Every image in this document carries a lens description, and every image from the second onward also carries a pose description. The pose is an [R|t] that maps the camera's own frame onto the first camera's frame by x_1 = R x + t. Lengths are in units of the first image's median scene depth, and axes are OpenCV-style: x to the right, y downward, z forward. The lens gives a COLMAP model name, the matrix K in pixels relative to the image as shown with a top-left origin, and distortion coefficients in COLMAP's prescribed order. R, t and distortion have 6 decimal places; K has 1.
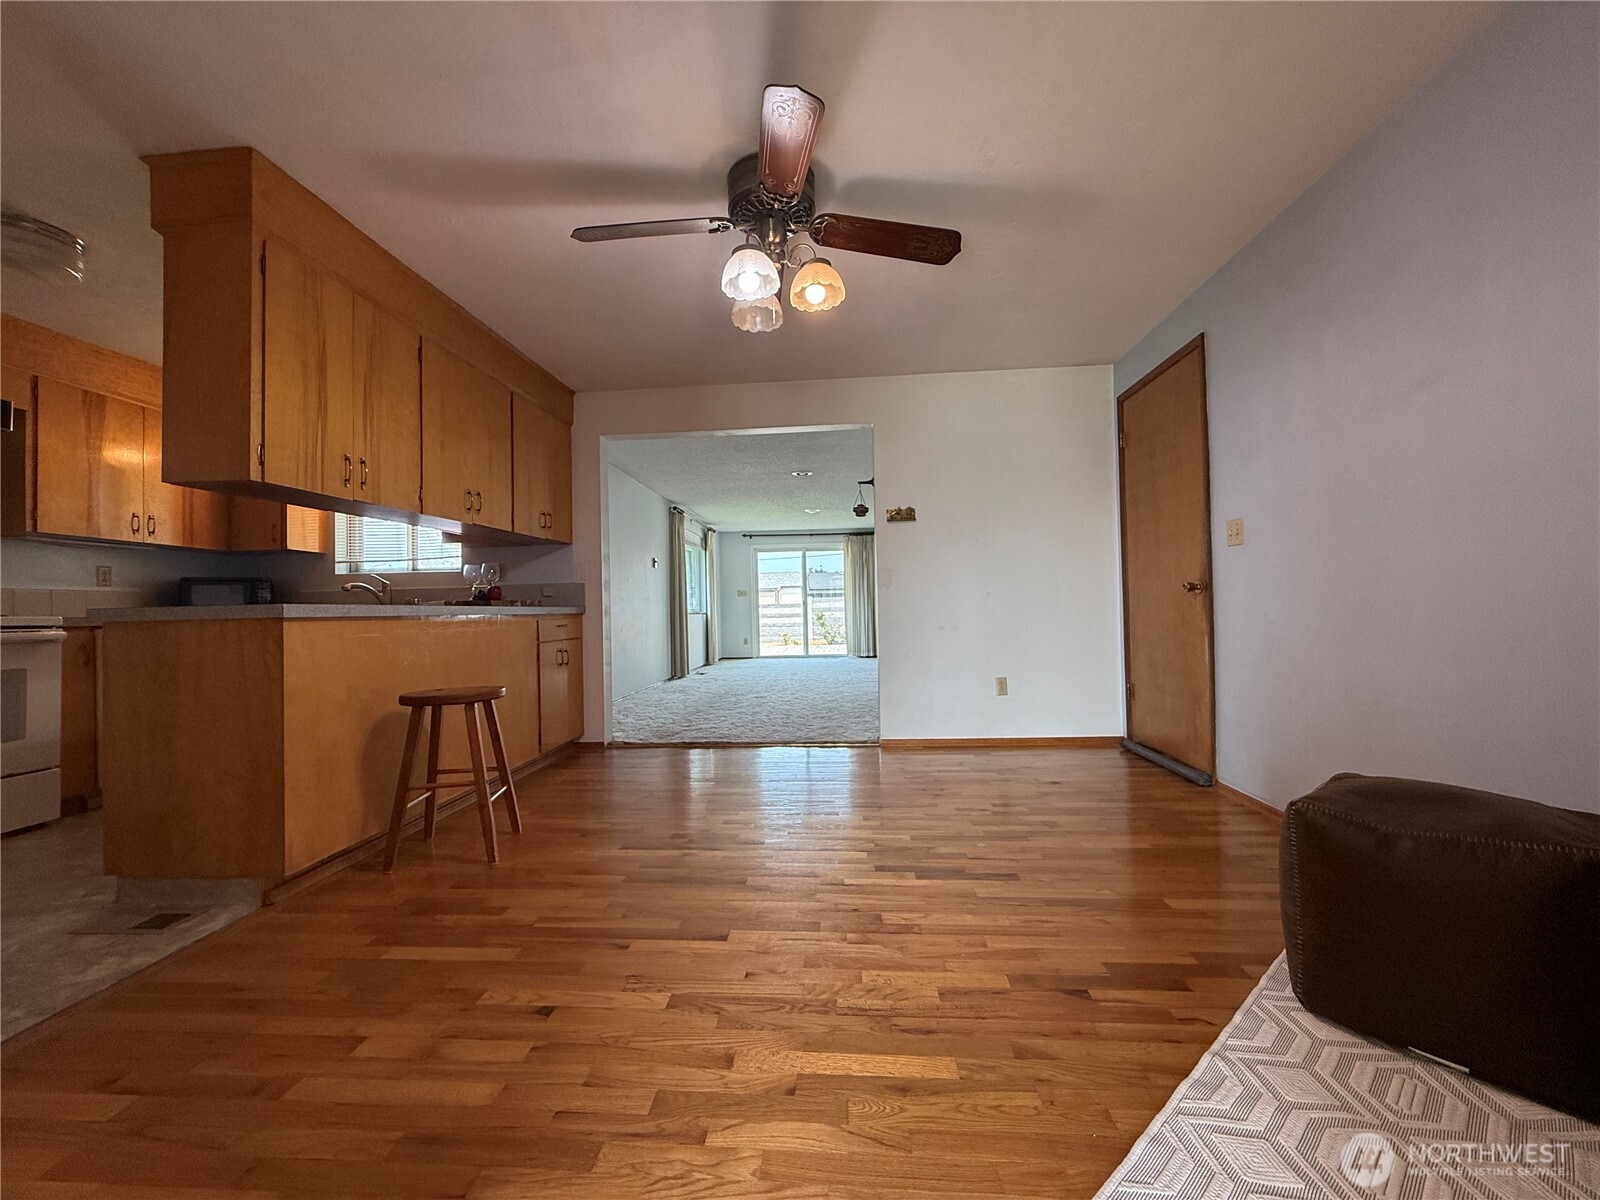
lens RADIAL K [[640.9, 0, 801.4], [0, 640.9, 597.6], [0, 0, 1]] dist [-0.000214, 0.000548]
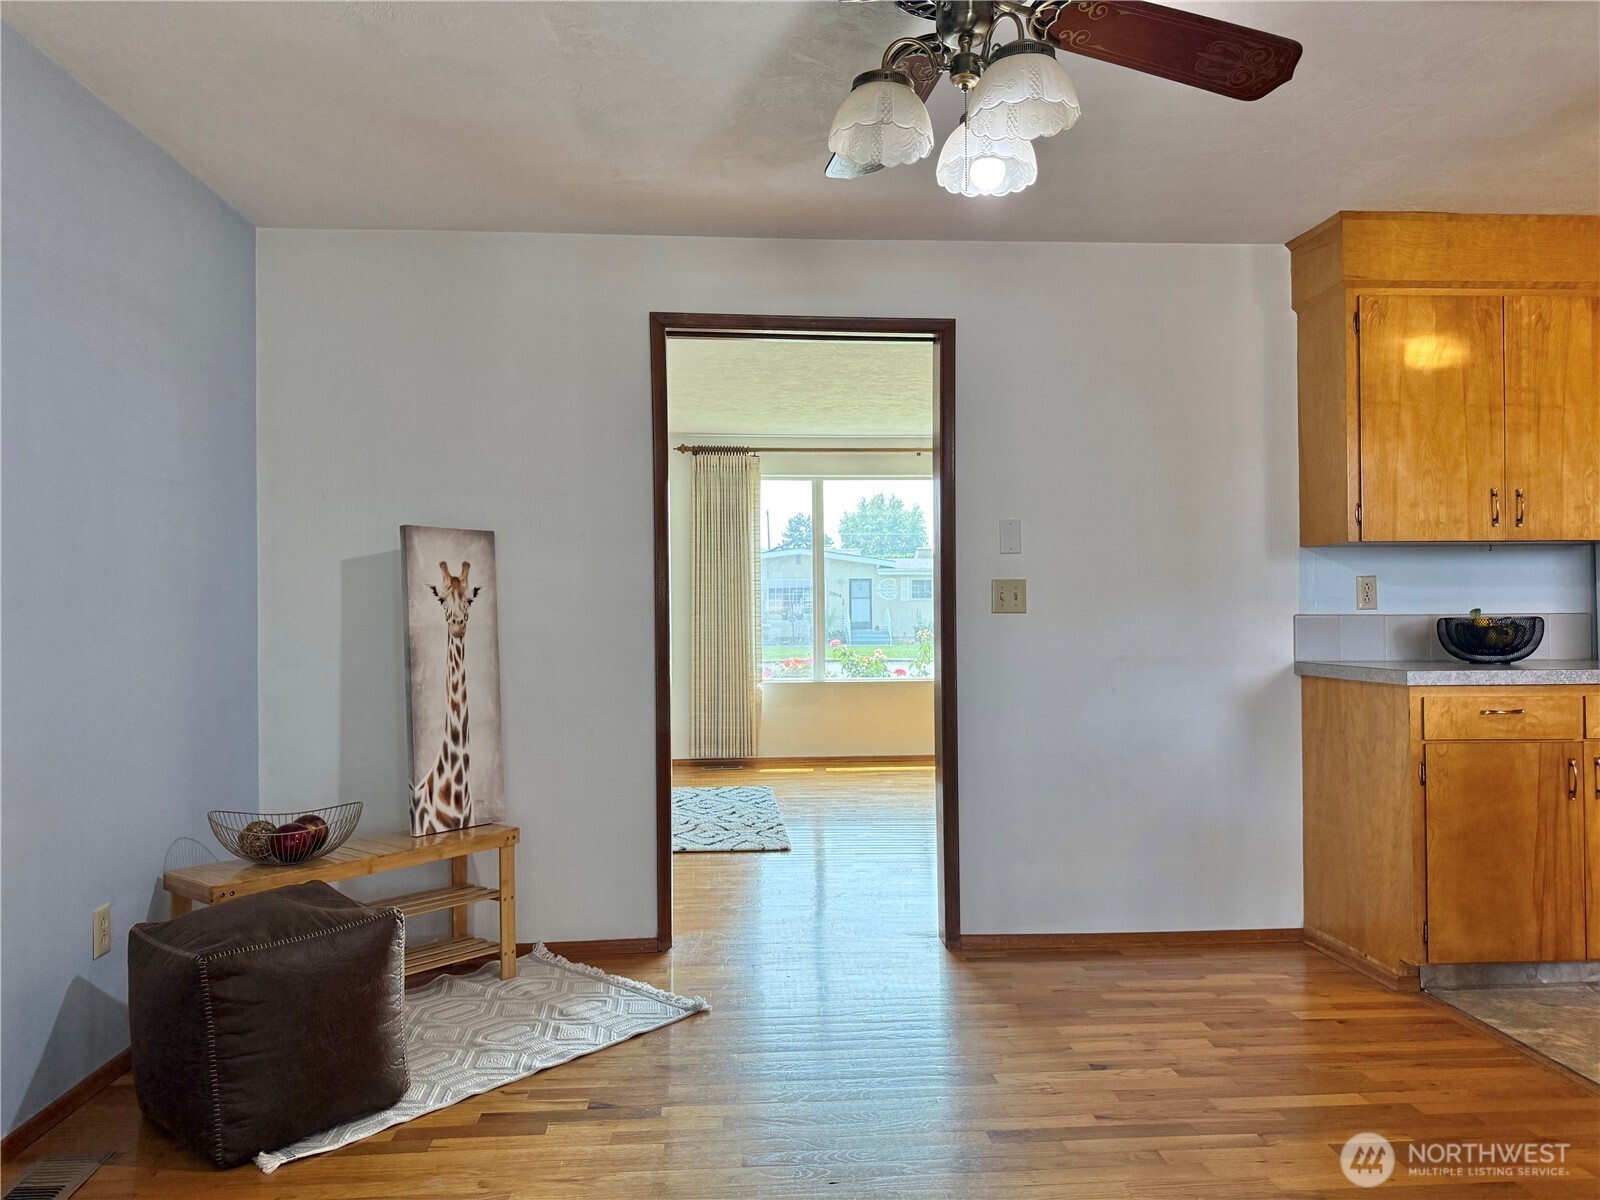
lens RADIAL K [[1144.0, 0, 800.0], [0, 1144.0, 600.0], [0, 0, 1]] dist [0.007170, 0.002114]
pose [[-0.990435, 0.028668, -0.134968, 0.159906], [0.031183, 0.999377, -0.016553, -0.061554], [0.134409, -0.020604, -0.990712, 1.330524]]
